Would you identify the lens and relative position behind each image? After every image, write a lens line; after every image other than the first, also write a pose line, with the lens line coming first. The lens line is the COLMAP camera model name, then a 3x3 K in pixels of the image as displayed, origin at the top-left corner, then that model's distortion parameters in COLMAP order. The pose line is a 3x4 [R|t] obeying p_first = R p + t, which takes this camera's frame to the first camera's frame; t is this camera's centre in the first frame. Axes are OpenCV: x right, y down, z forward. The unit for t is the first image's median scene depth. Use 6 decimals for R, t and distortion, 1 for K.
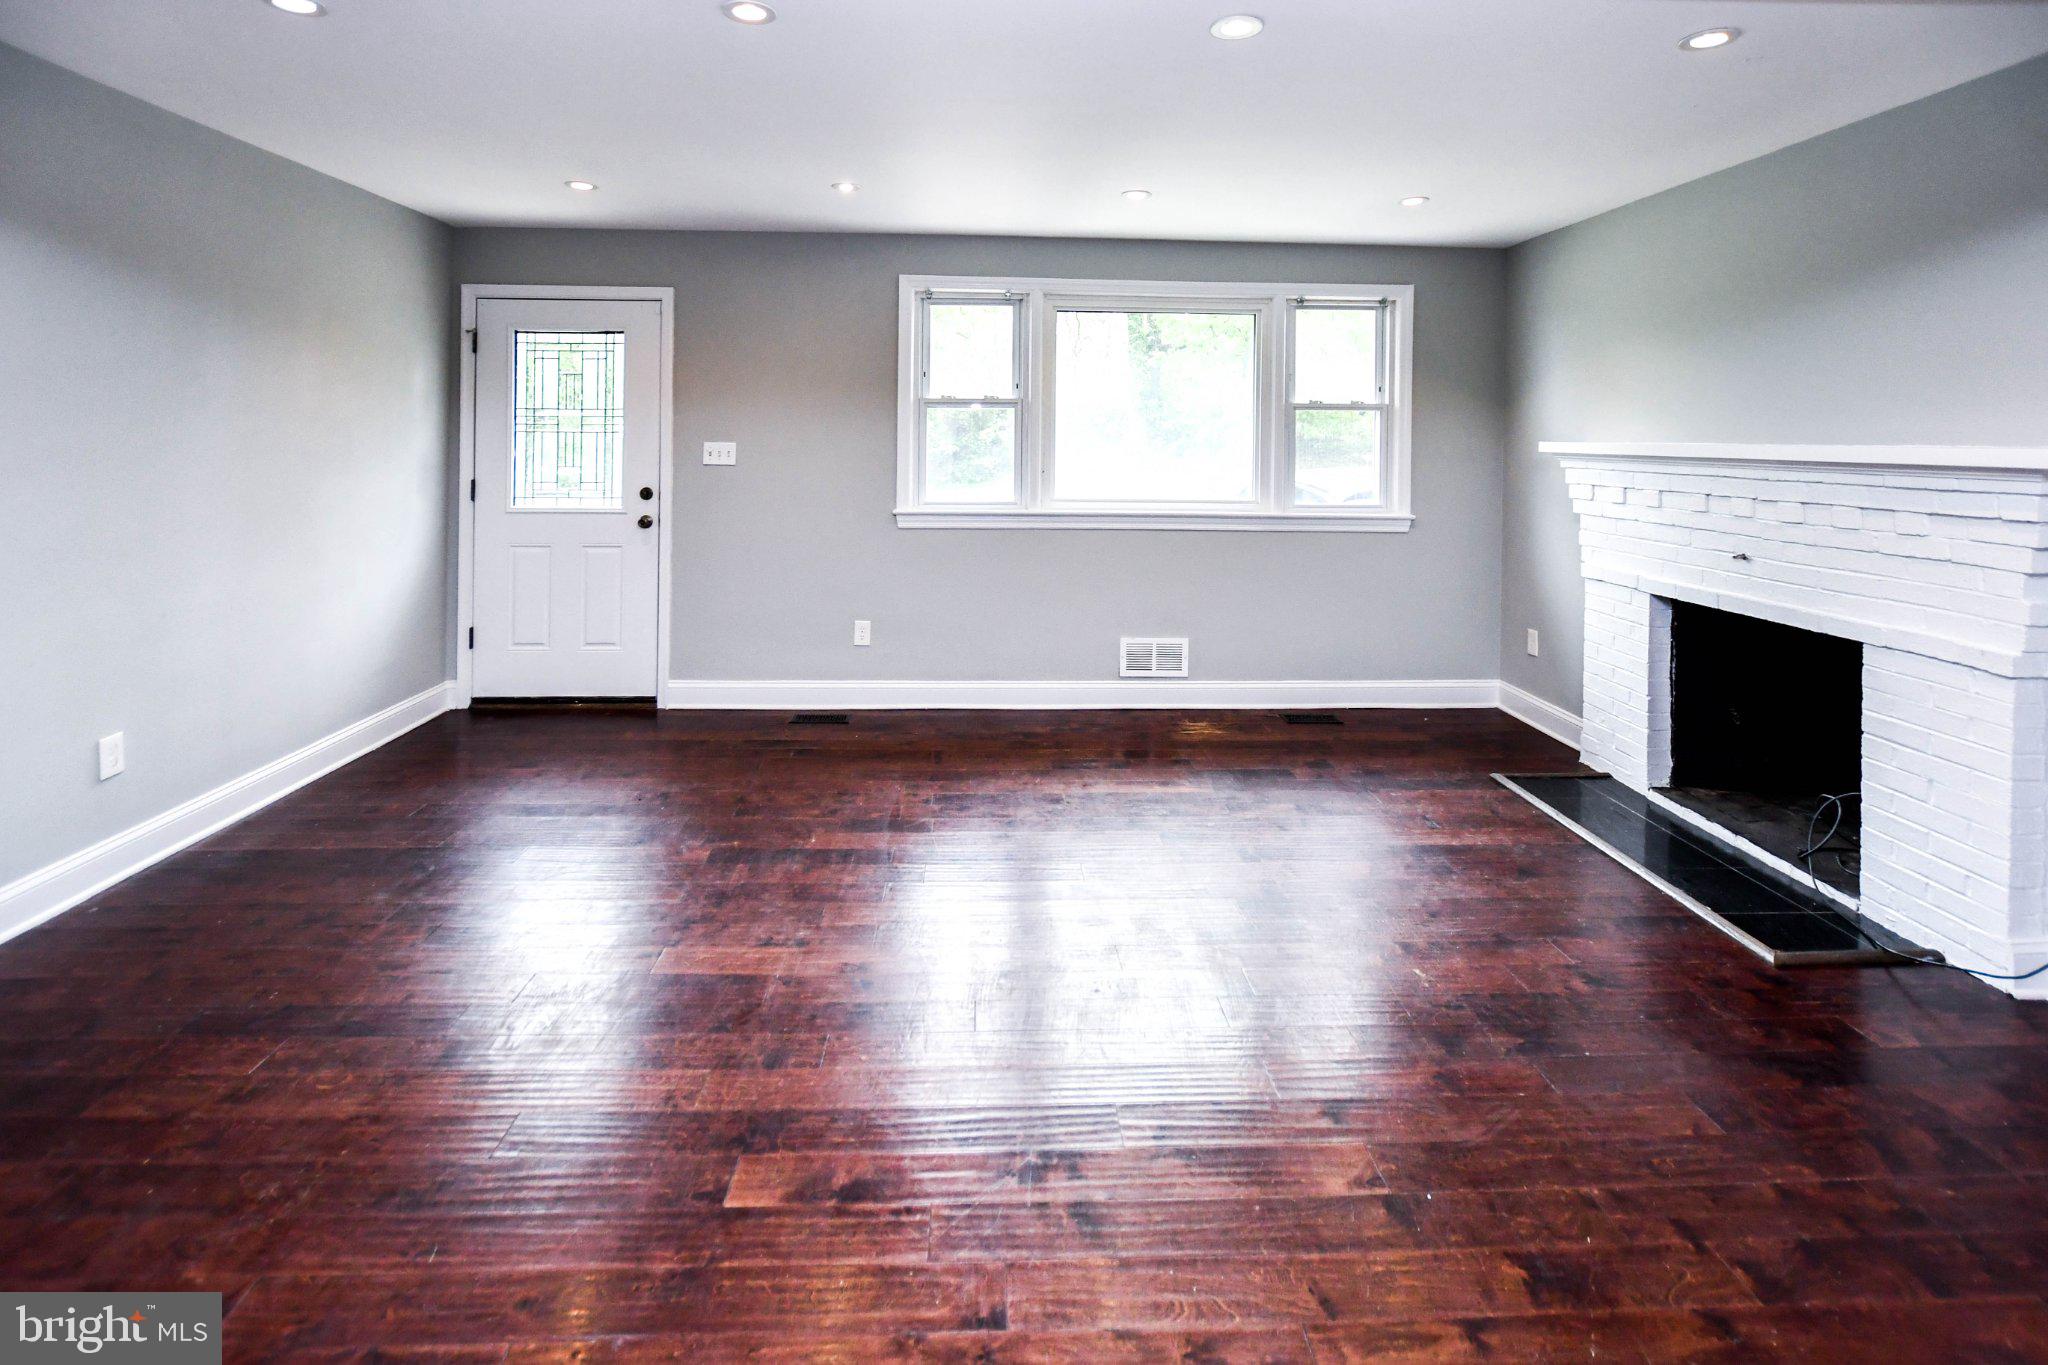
lens RADIAL K [[953.2, 0, 1022.4], [0, 953.2, 427.6], [0, 0, 1]] dist [-0.002625, -0.000270]
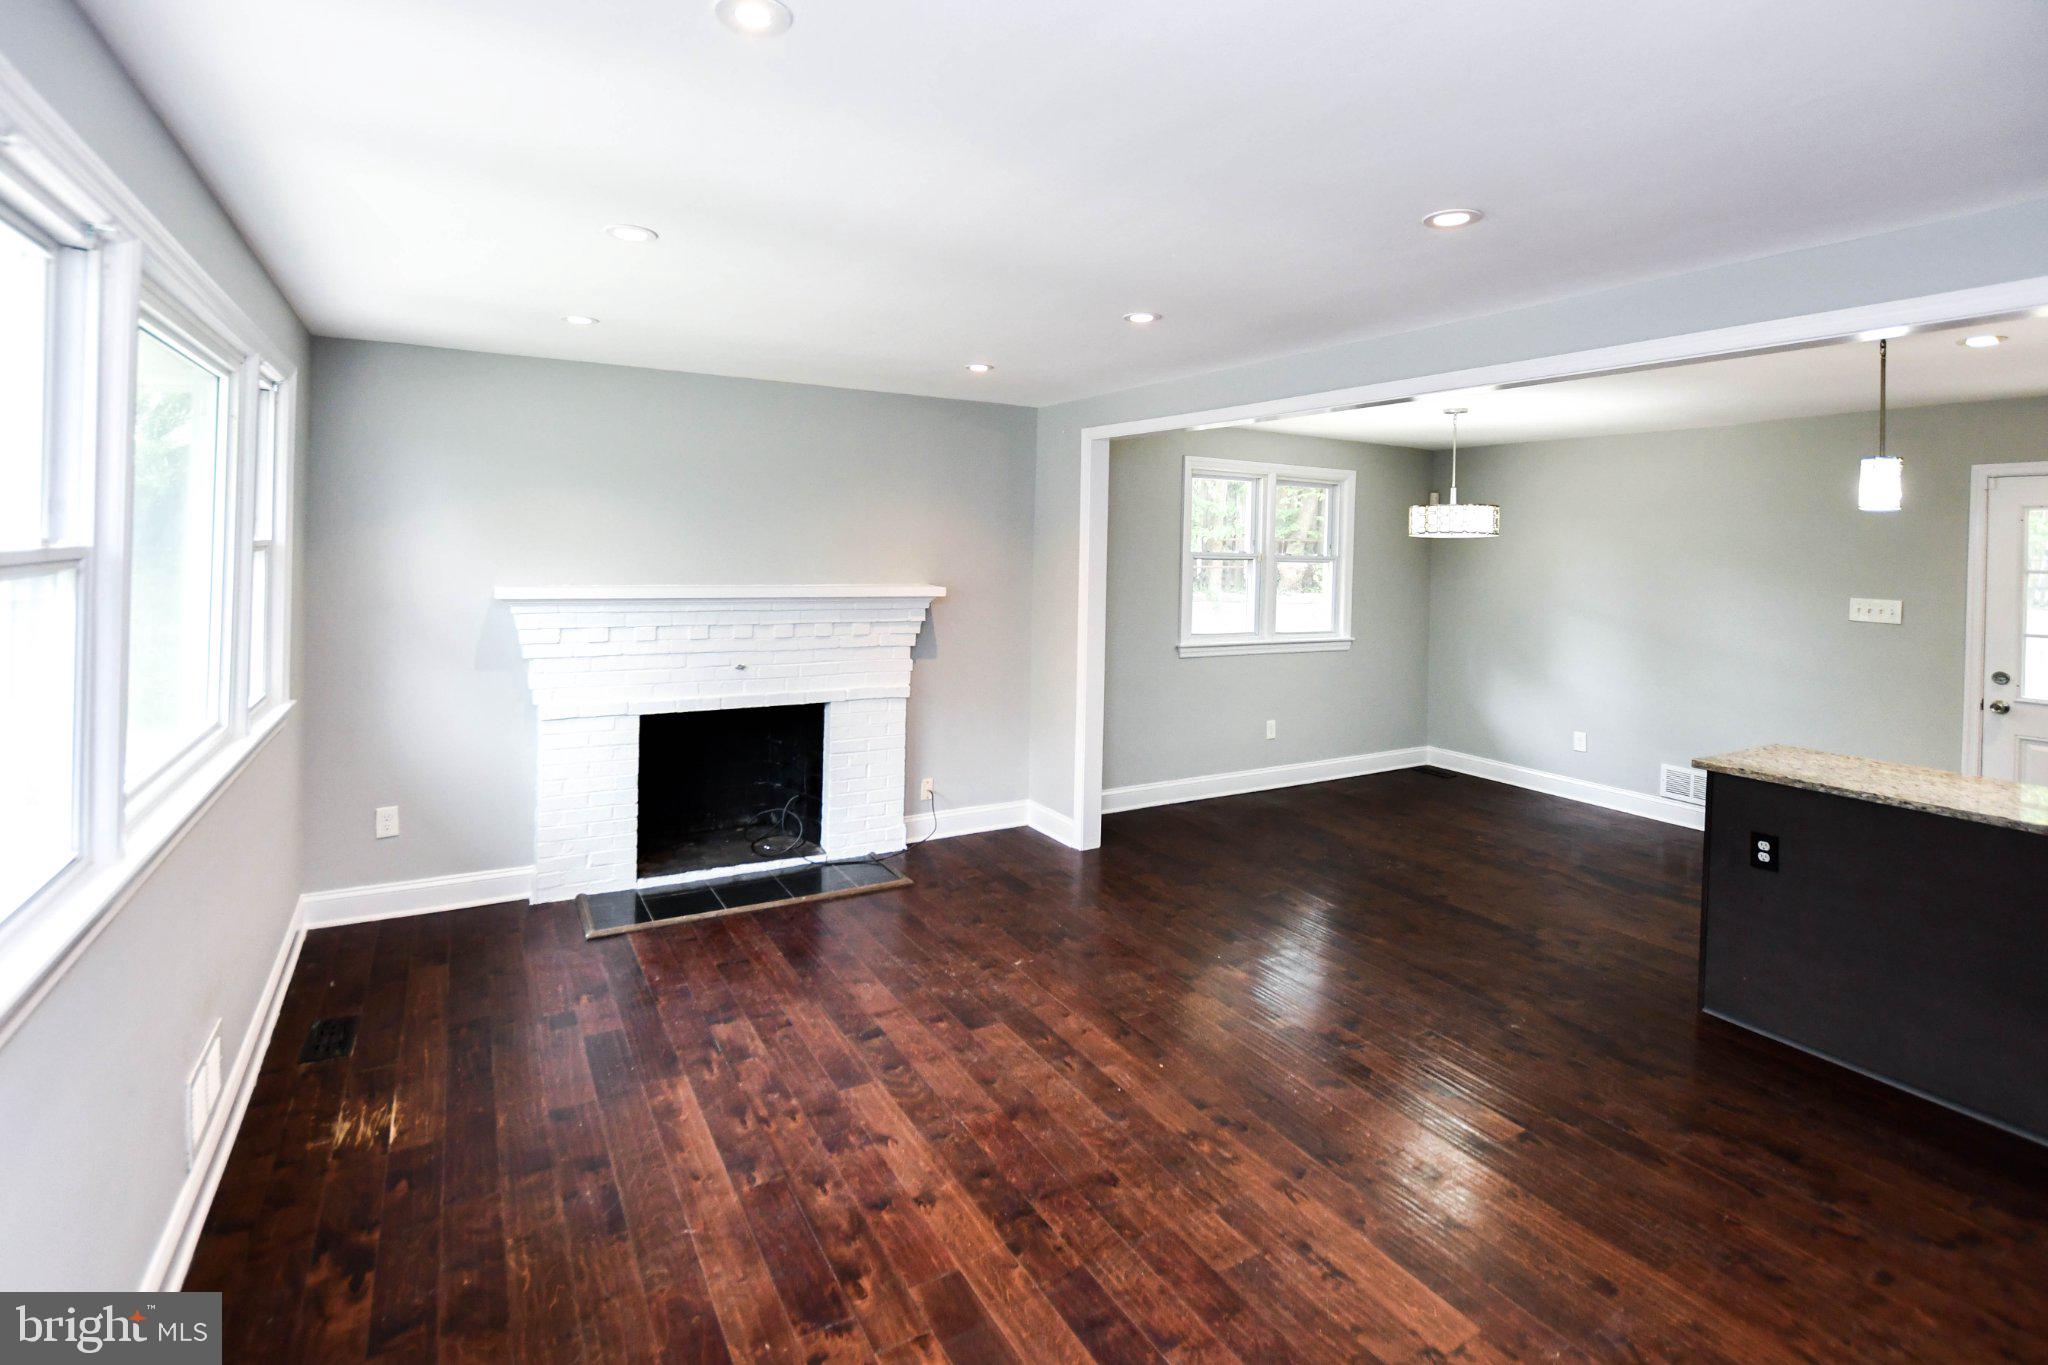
lens RADIAL K [[953.2, 0, 1013.9], [0, 953.2, 543.0], [0, 0, 1]] dist [-0.002625, -0.000270]
pose [[-0.453504, -0.016479, 0.891102, -0.484491], [-0.035183, 0.999381, 0.000576, -0.044711], [-0.890560, -0.031091, -0.453802, 0.918859]]
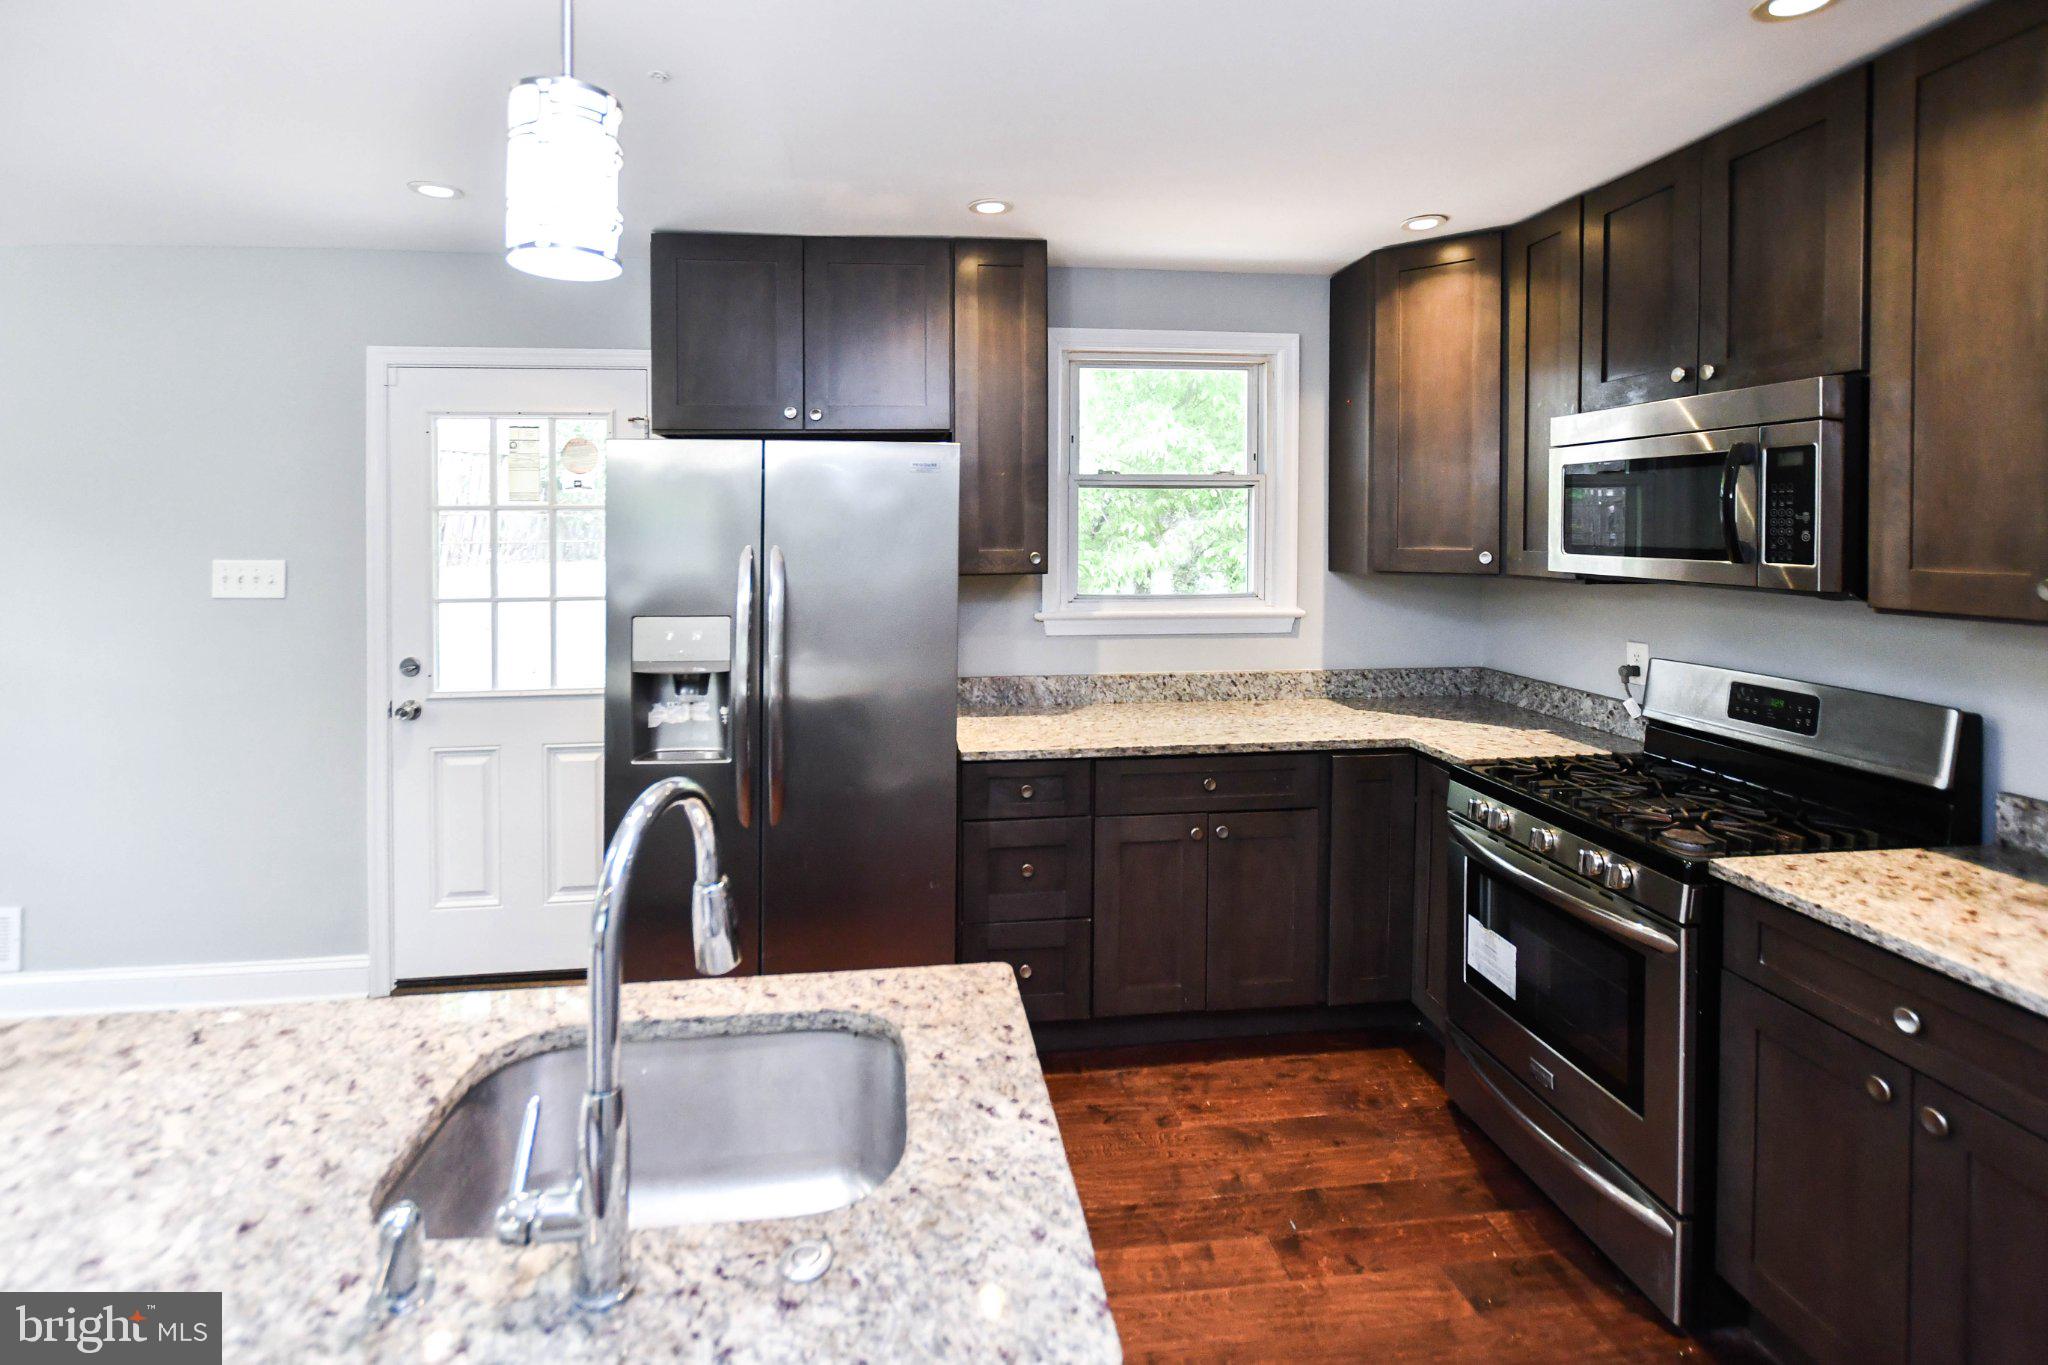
lens RADIAL K [[953.2, 0, 980.5], [0, 953.2, 546.1], [0, 0, 1]] dist [-0.002625, -0.000270]
pose [[-0.998466, -0.003767, -0.055239, -0.434341], [-0.004284, 0.999948, 0.009241, -0.032515], [0.055201, 0.009463, -0.998430, 0.235303]]
